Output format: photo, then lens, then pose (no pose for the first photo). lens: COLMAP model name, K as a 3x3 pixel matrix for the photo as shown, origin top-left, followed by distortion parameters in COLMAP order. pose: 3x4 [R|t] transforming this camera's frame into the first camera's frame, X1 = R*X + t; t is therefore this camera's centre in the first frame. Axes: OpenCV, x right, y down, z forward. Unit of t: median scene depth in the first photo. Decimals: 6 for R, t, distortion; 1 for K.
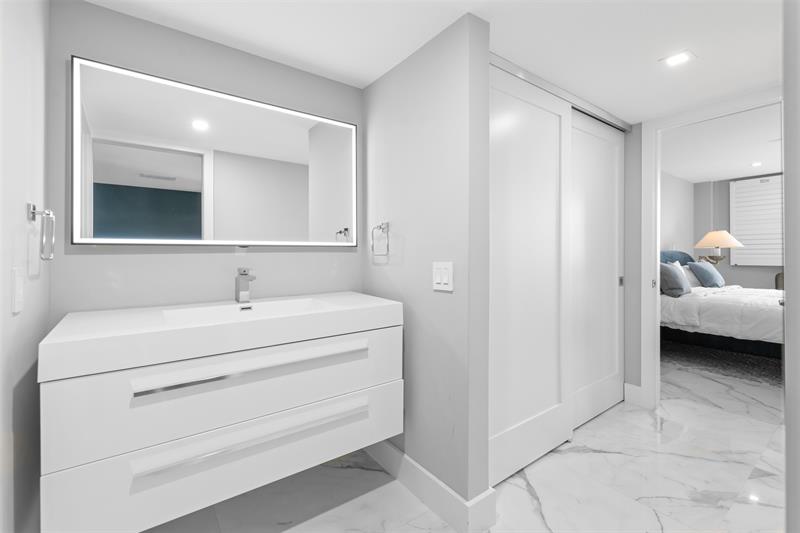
lens RADIAL K [[359.4, 0, 398.7], [0, 359.4, 259.6], [0, 0, 1]] dist [-0.000191, 0.000767]
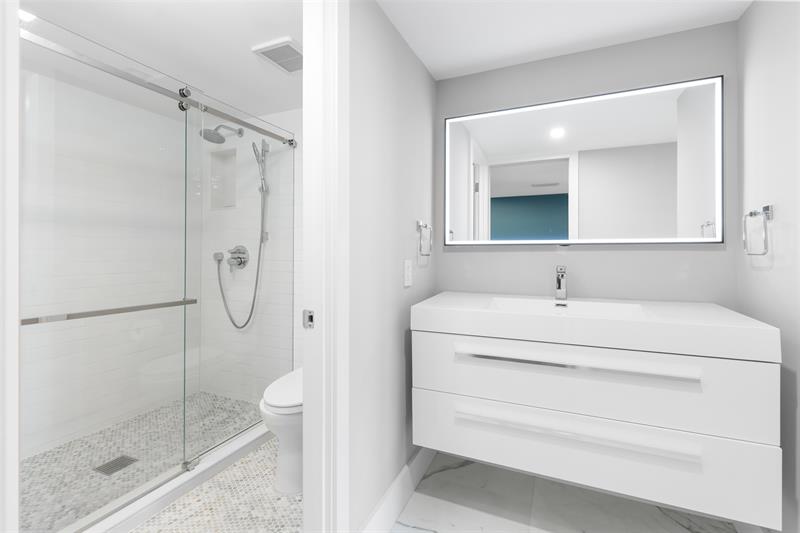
lens RADIAL K [[359.4, 0, 395.9], [0, 359.4, 258.3], [0, 0, 1]] dist [-0.000191, 0.000767]
pose [[0.483606, 0.017403, -0.875113, 0.203613], [-0.017381, 0.999796, 0.010277, -0.000754], [0.875113, 0.010240, 0.483810, 0.070530]]
